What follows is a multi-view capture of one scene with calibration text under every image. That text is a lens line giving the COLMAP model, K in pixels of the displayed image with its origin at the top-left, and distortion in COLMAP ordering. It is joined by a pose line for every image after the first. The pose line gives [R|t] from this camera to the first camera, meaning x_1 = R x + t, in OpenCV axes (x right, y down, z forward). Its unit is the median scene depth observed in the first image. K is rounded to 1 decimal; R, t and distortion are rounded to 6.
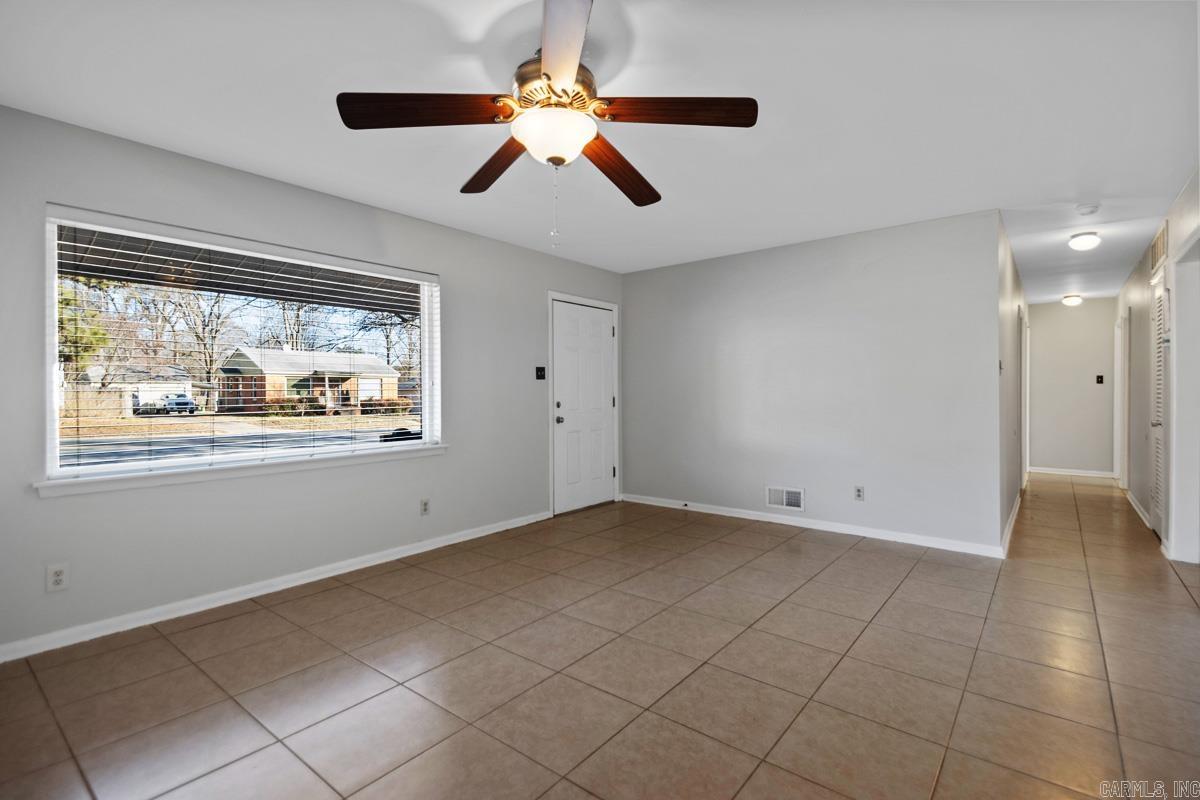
lens RADIAL K [[556.9, 0, 624.2], [0, 556.9, 390.4], [0, 0, 1]] dist [0.026758, -0.003018]
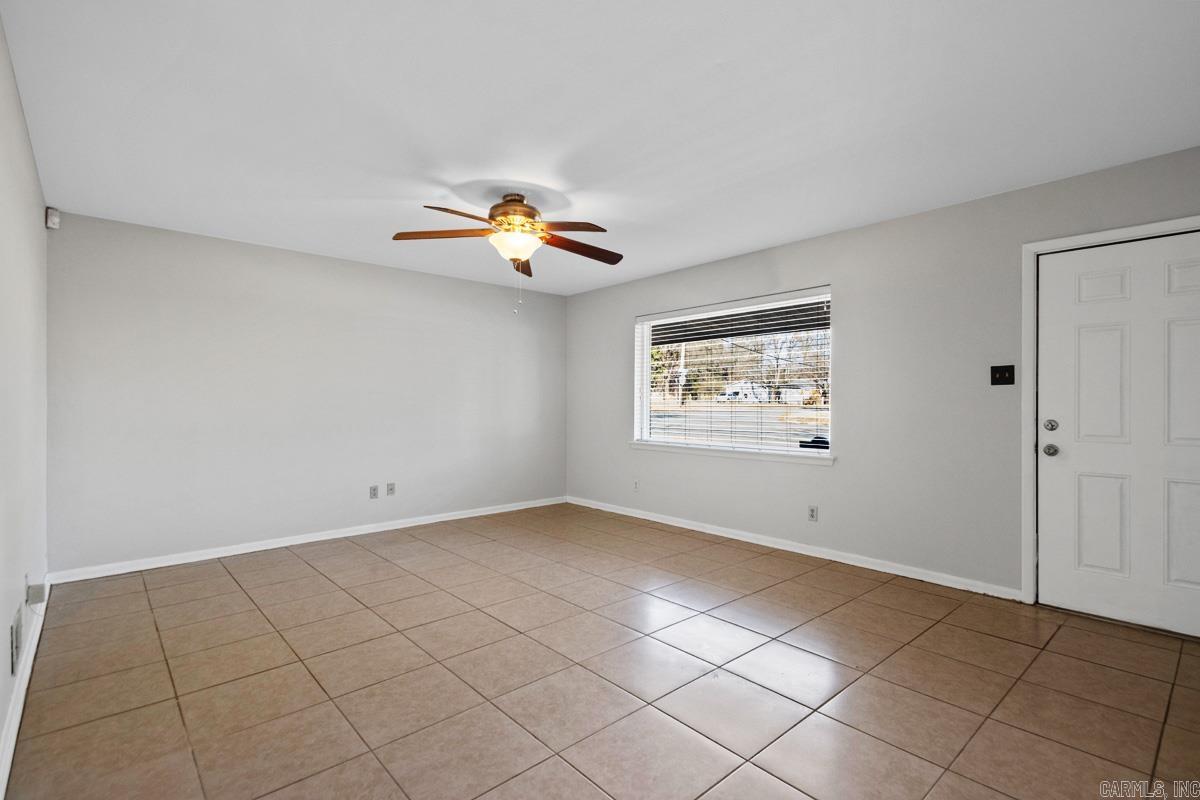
lens RADIAL K [[556.9, 0, 596.0], [0, 556.9, 402.2], [0, 0, 1]] dist [0.026758, -0.003018]
pose [[-0.190427, 0.003184, -0.981696, 0.833033], [-0.001769, 0.999992, 0.003587, -0.000378], [0.981700, 0.002420, -0.190420, 0.907185]]
